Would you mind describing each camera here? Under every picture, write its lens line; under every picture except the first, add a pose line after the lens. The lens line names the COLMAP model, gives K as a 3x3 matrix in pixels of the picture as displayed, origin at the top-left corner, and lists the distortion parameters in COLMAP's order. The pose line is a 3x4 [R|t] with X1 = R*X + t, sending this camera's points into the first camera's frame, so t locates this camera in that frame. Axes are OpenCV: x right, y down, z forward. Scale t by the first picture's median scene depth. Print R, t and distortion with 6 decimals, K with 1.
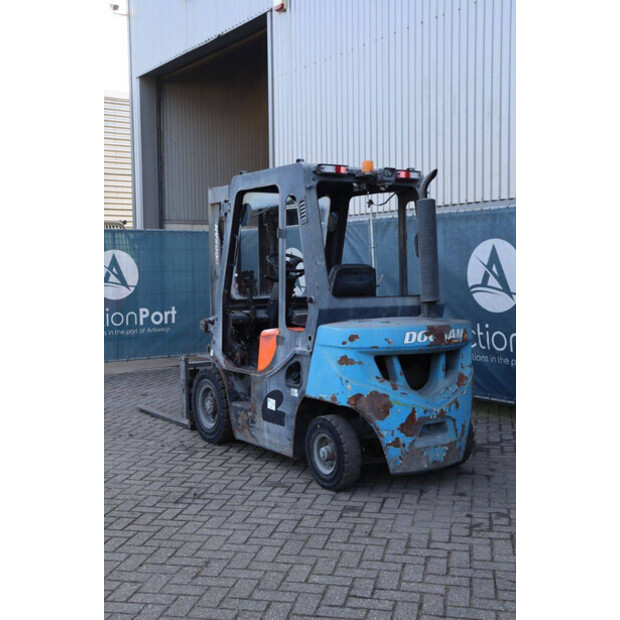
lens RADIAL K [[795.9, 0, 310.0], [0, 795.9, 310.0], [0, 0, 1]] dist [-0.001286, -0.000344]
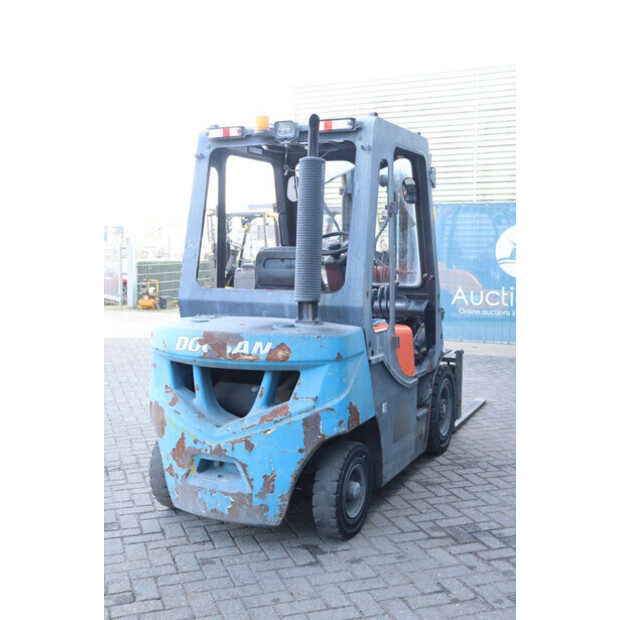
lens RADIAL K [[733.4, 0, 310.1], [0, 733.4, 318.1], [0, 0, 1]] dist [0.001818, 0.002579]
pose [[0.517580, 0.096838, -0.850137, 0.743239], [-0.051055, 0.995300, 0.082290, -0.051935], [0.854110, 0.000812, 0.520091, 0.678471]]
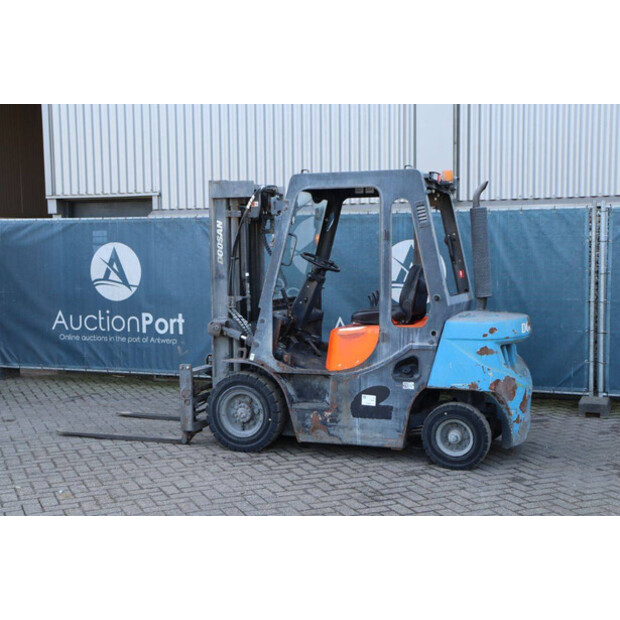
lens RADIAL K [[876.9, 0, 310.0], [0, 876.9, 310.0], [0, 0, 1]] dist [0.038965, 0.089365]
pose [[0.810136, -0.031466, 0.585397, -0.813948], [0.029159, 0.999485, 0.013371, -0.016603], [-0.585517, 0.006237, 0.810636, 0.130453]]
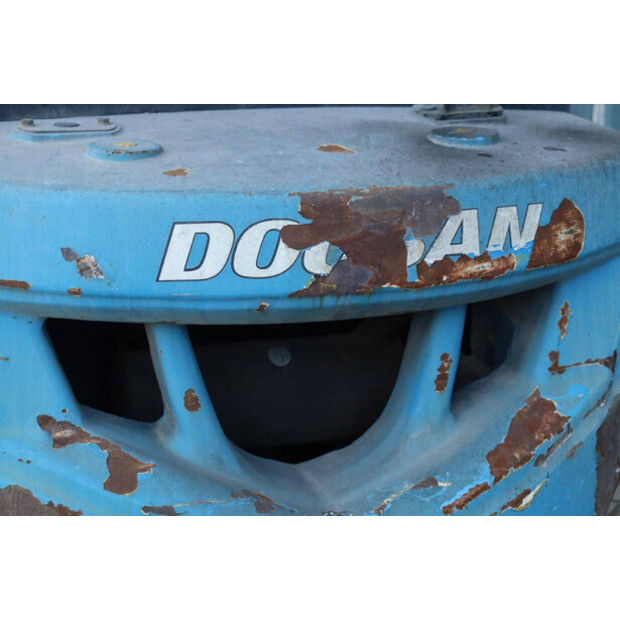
lens RADIAL K [[1451.6, 0, 319.4], [0, 1451.6, 310.5], [0, 0, 1]] dist [0.385598, 0.413697]
pose [[0.957160, 0.108472, -0.268476, 0.236221], [-0.040289, 0.968053, 0.247486, -0.039596], [0.286744, -0.226067, 0.930952, 0.616916]]
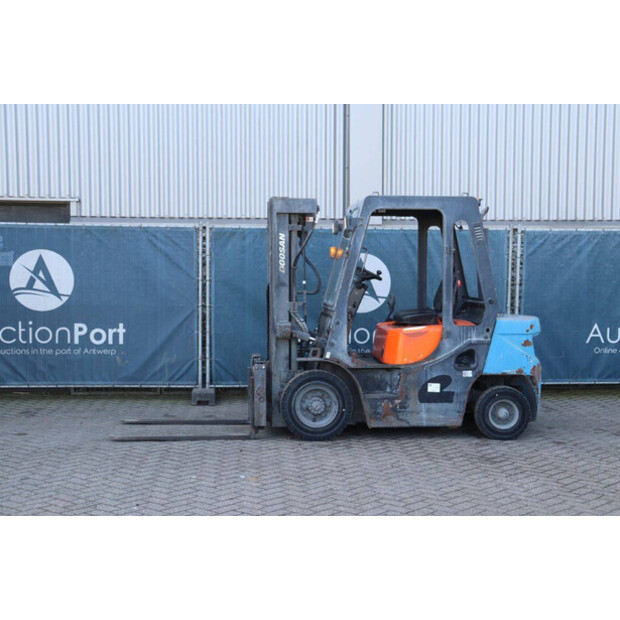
lens RADIAL K [[976.2, 0, 321.8], [0, 976.2, 308.3], [0, 0, 1]] dist [0.118362, 0.000639]
pose [[0.477873, -0.023039, 0.878127, -1.535142], [0.036263, 0.999321, 0.006484, -0.021275], [-0.877680, 0.028745, 0.478384, 0.449816]]
